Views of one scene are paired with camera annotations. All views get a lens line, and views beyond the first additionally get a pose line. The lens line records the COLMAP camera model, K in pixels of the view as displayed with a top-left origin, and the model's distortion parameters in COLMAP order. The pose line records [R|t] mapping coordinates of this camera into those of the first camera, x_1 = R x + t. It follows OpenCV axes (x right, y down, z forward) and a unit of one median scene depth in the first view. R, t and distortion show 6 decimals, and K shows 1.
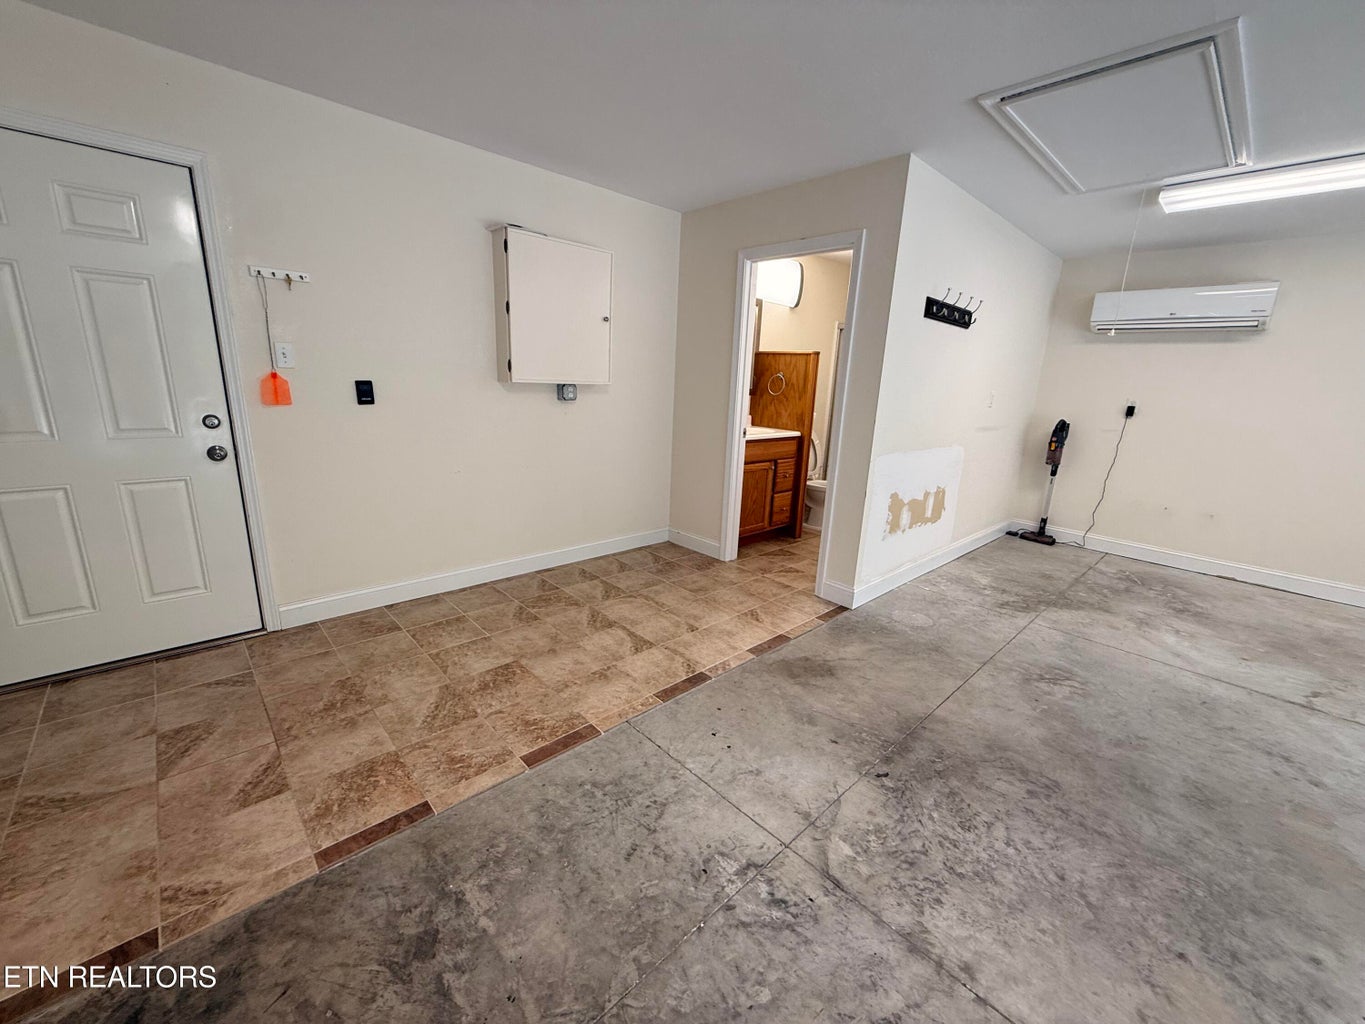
lens RADIAL K [[543.1, 0, 680.5], [0, 543.1, 512.0], [0, 0, 1]] dist [0.000381, 0.000373]
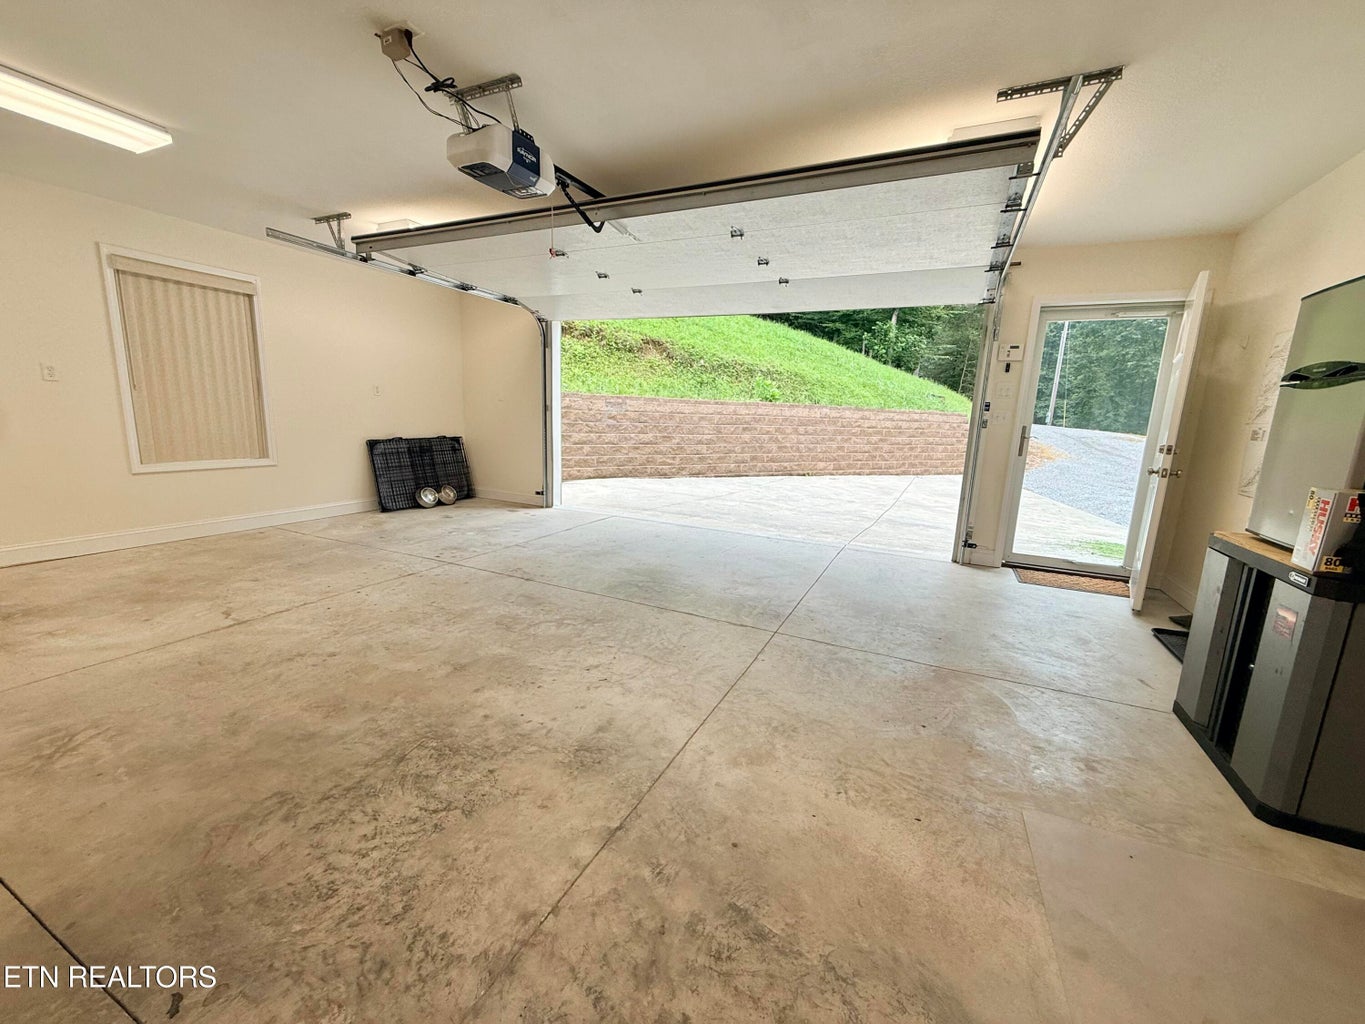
lens RADIAL K [[543.1, 0, 680.5], [0, 543.1, 512.0], [0, 0, 1]] dist [0.000381, 0.000373]
pose [[-0.358261, -0.227960, 0.905364, -0.193465], [0.174935, 0.936167, 0.304940, -0.055425], [-0.917086, 0.267628, -0.295514, 0.574709]]
